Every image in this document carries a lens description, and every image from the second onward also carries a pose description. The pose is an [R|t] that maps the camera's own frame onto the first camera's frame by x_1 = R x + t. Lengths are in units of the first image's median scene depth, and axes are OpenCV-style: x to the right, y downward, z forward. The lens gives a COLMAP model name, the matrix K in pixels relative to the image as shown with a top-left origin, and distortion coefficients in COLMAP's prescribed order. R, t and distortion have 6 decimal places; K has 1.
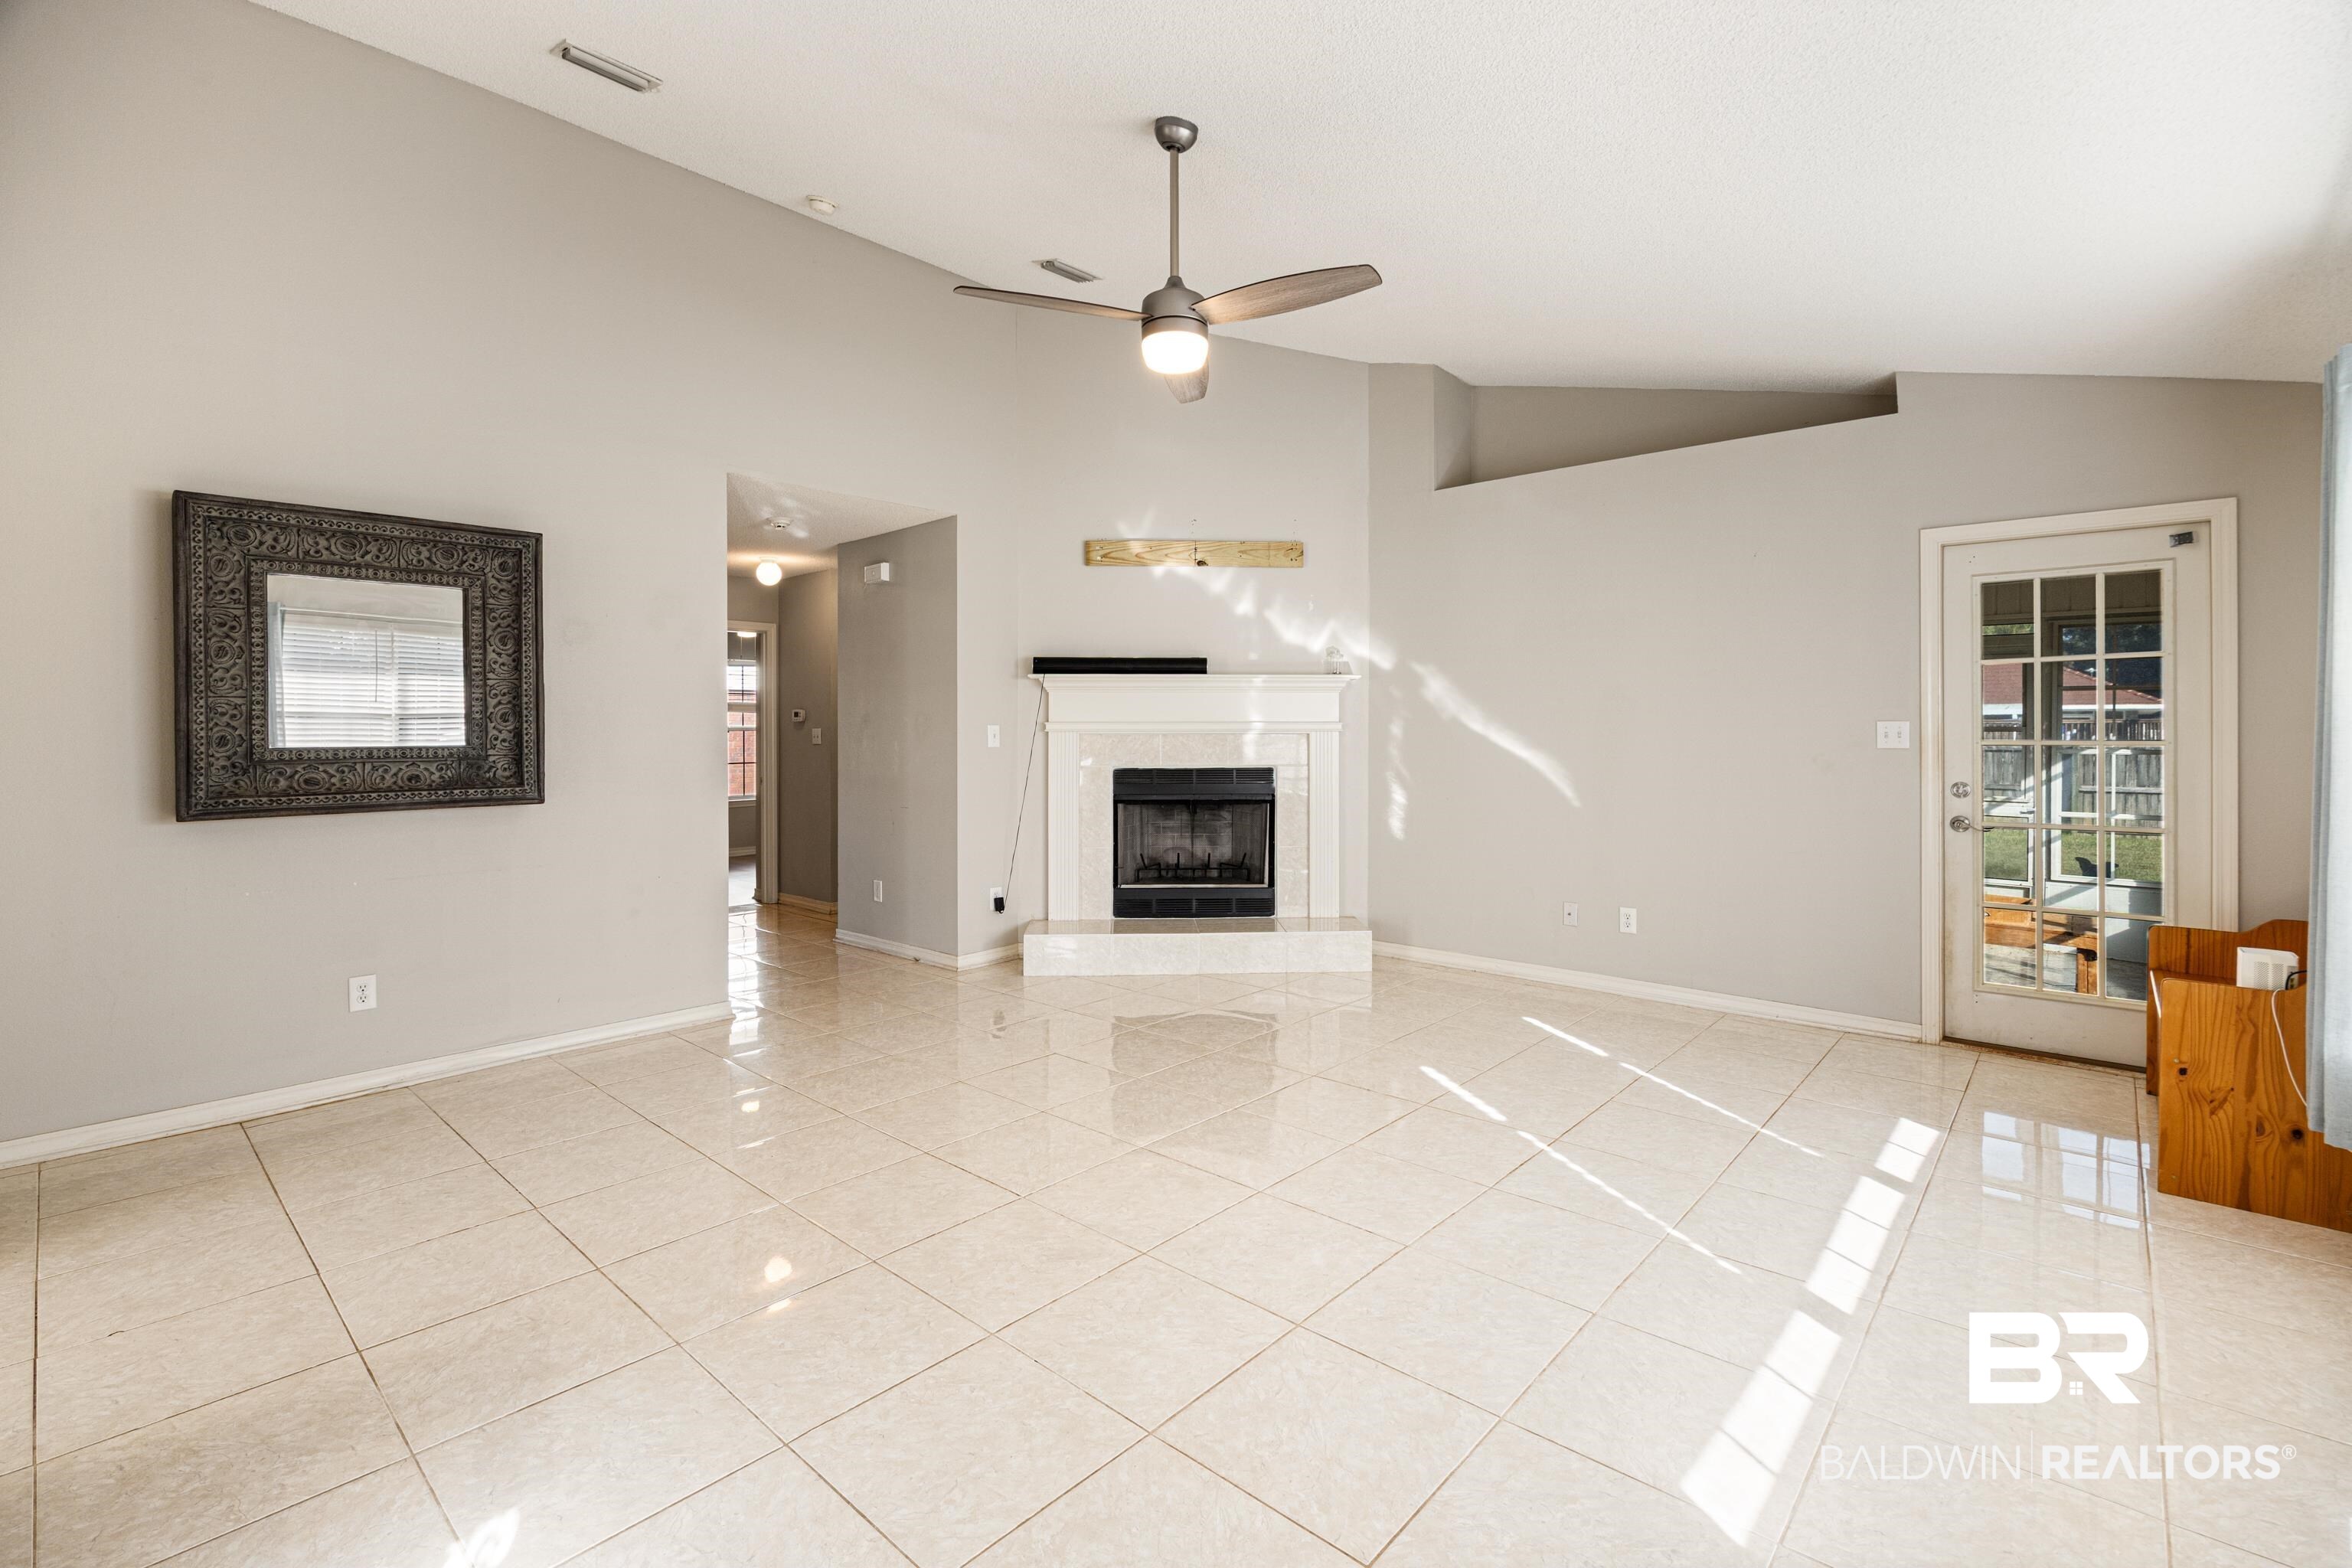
lens RADIAL K [[1040.2, 0, 1181.3], [0, 1040.2, 734.9], [0, 0, 1]] dist [-0.001513, -0.010037]
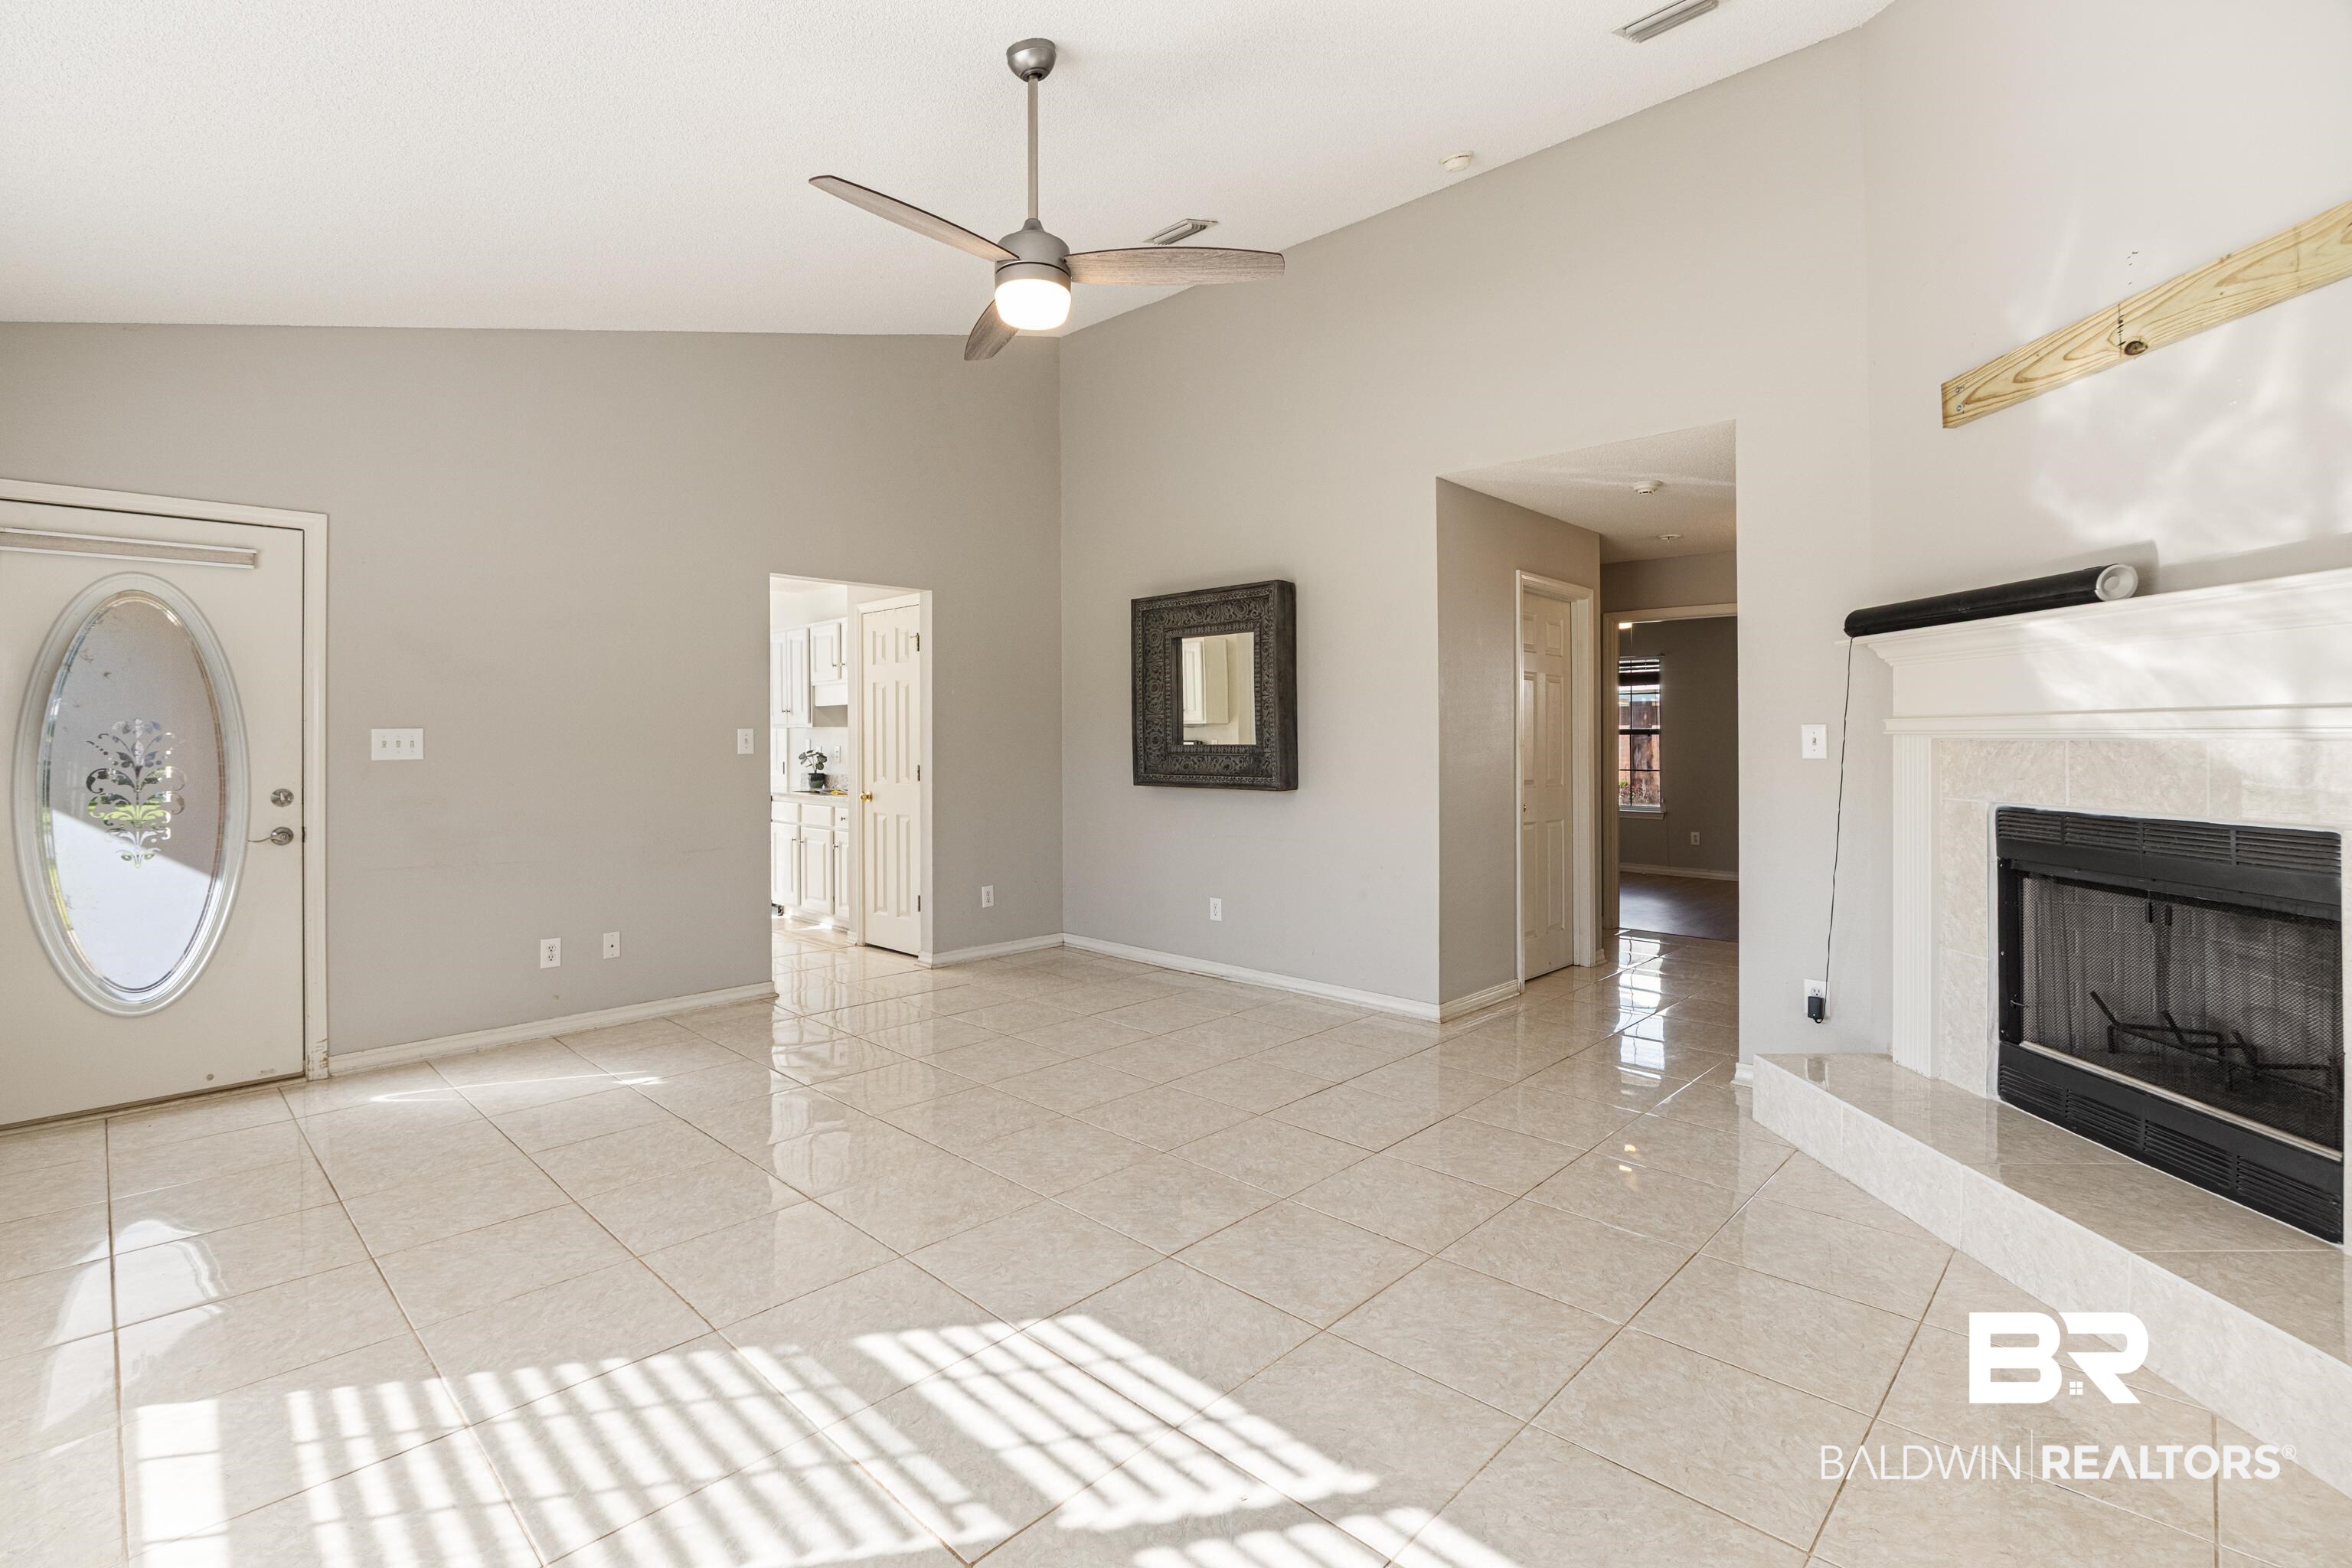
lens RADIAL K [[1076.0, 0, 1169.4], [0, 1076.0, 729.6], [0, 0, 1]] dist [-0.001132, -0.011548]
pose [[-0.041134, -0.003582, -0.999147, 0.477831], [-0.001415, 0.999993, -0.003527, -0.003301], [0.999153, 0.001269, -0.041139, 0.615330]]
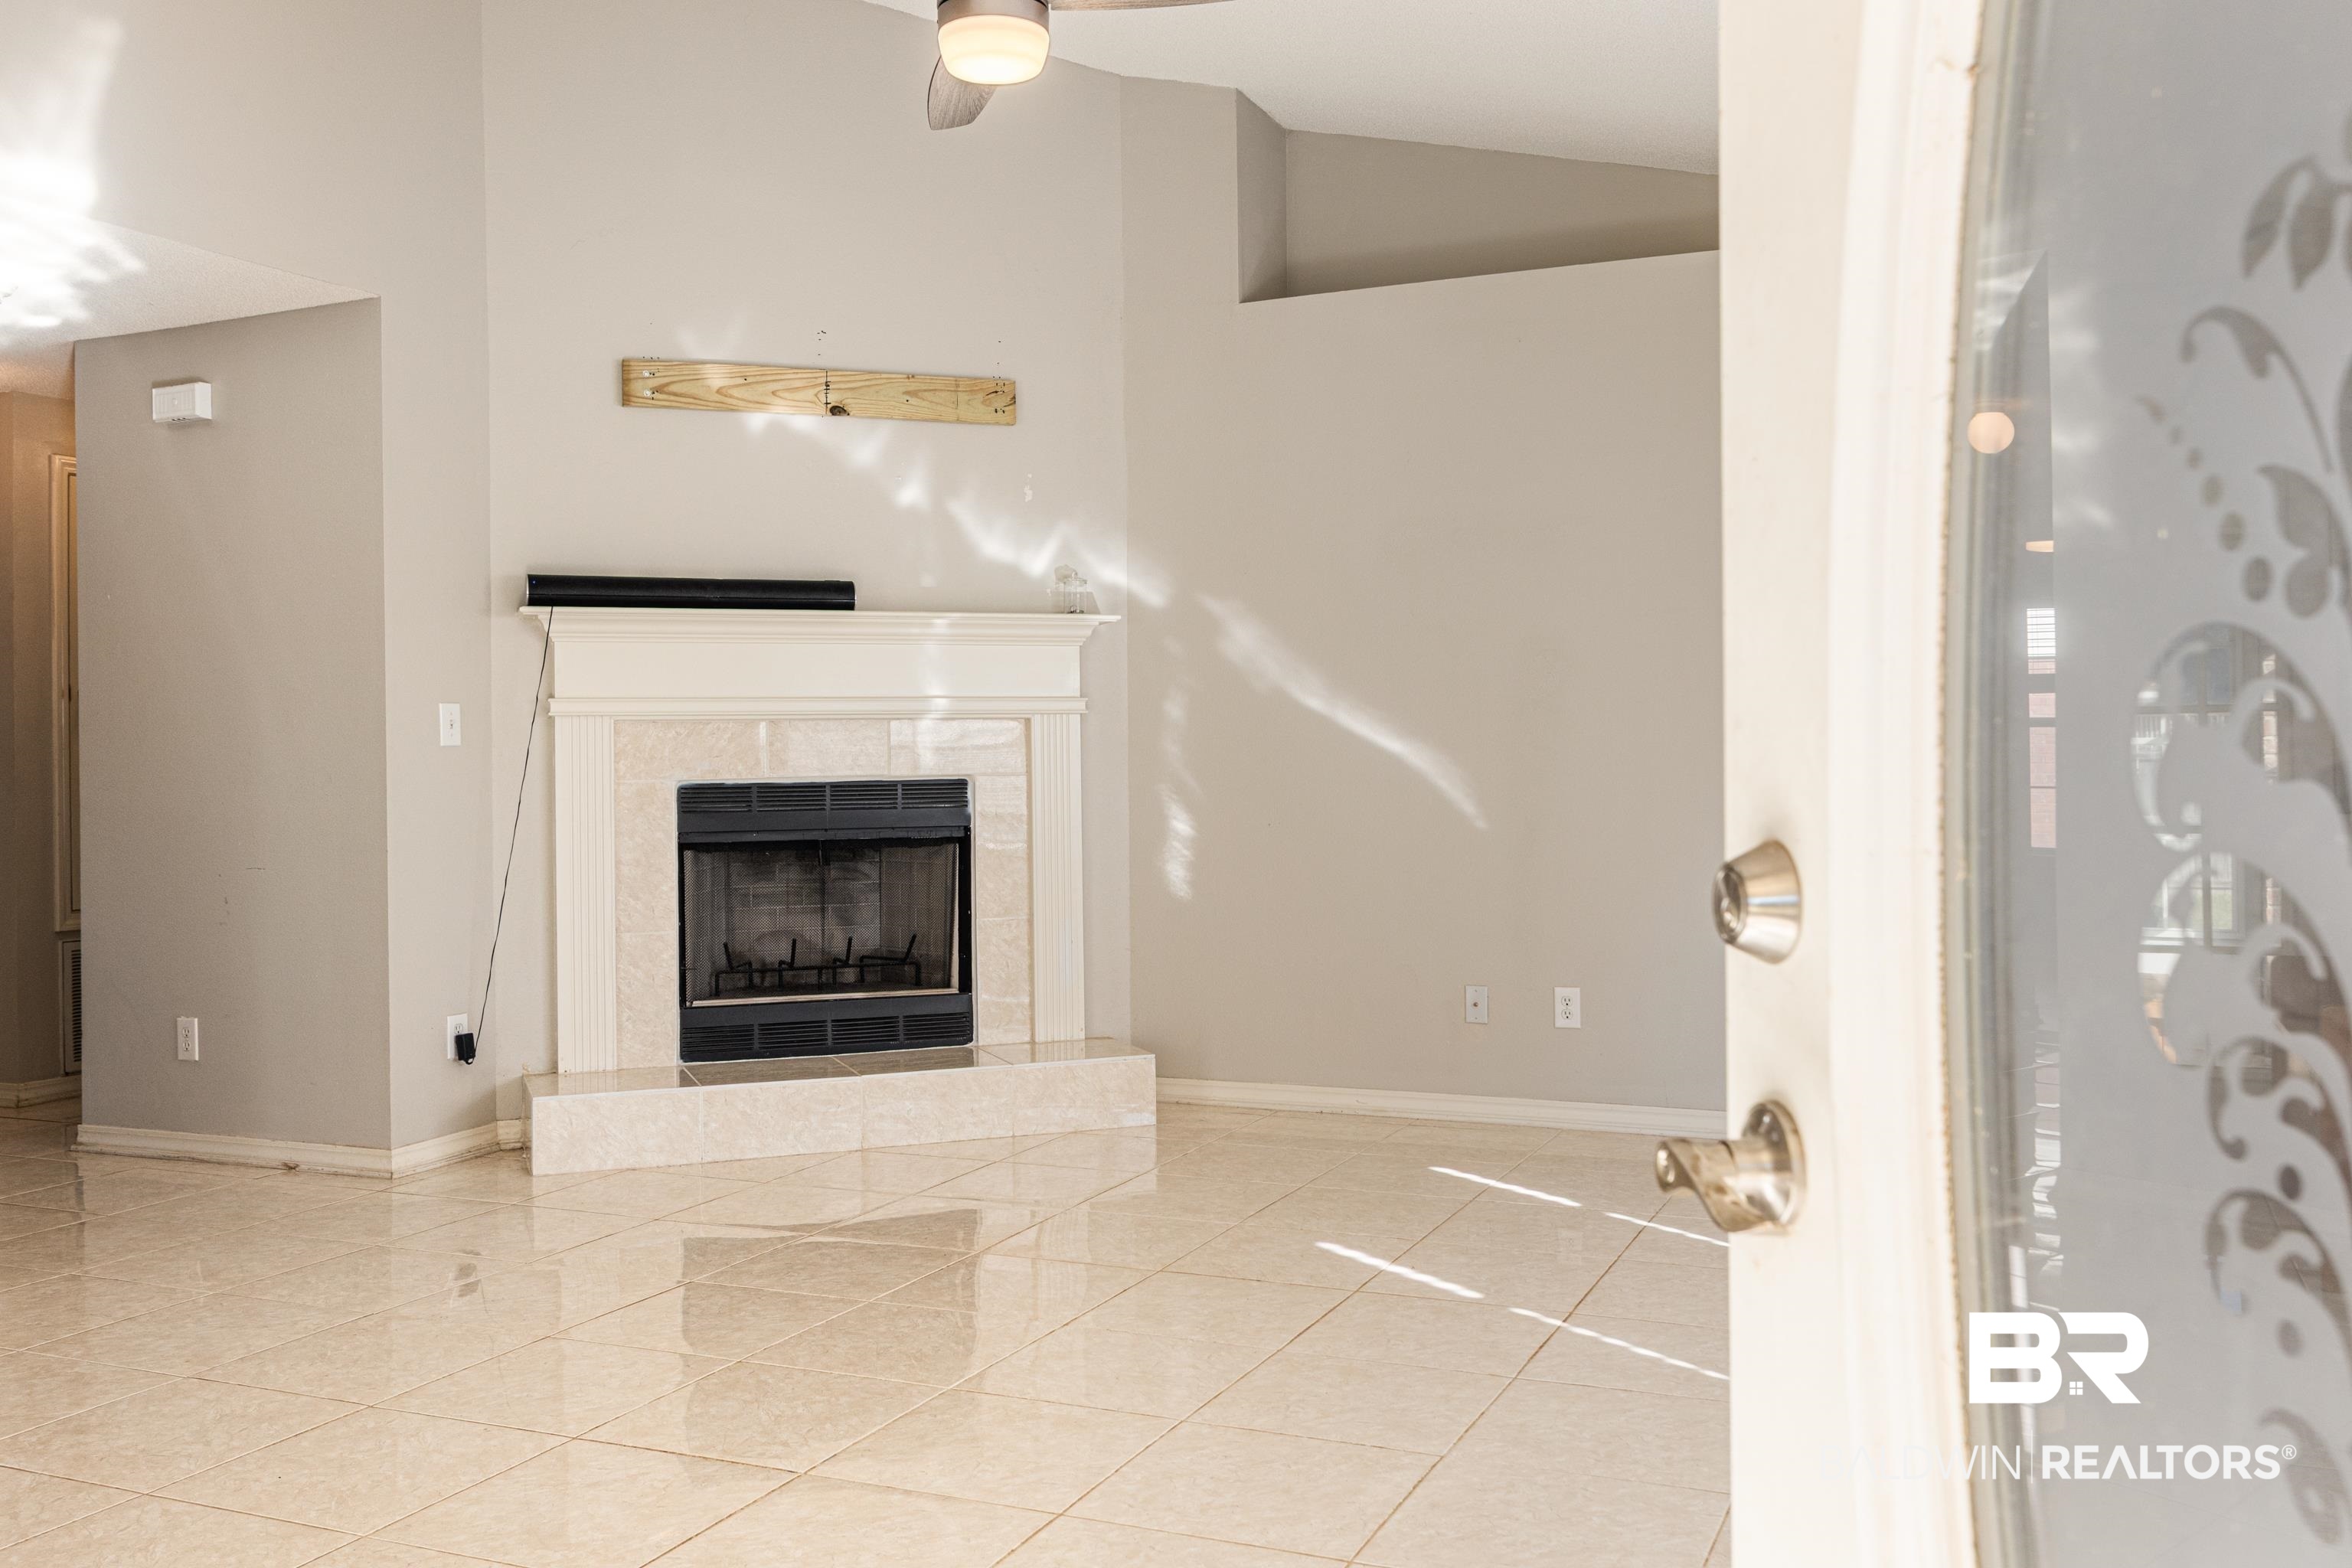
lens RADIAL K [[2005.2, 0, 1167.1], [0, 2005.2, 749.1], [0, 0, 1]] dist [0.003910, 0.005071]
pose [[0.952455, -0.010404, 0.304502, -0.139985], [0.012156, 0.999919, -0.003857, 0.020889], [-0.304438, 0.007375, 0.952504, -0.066095]]
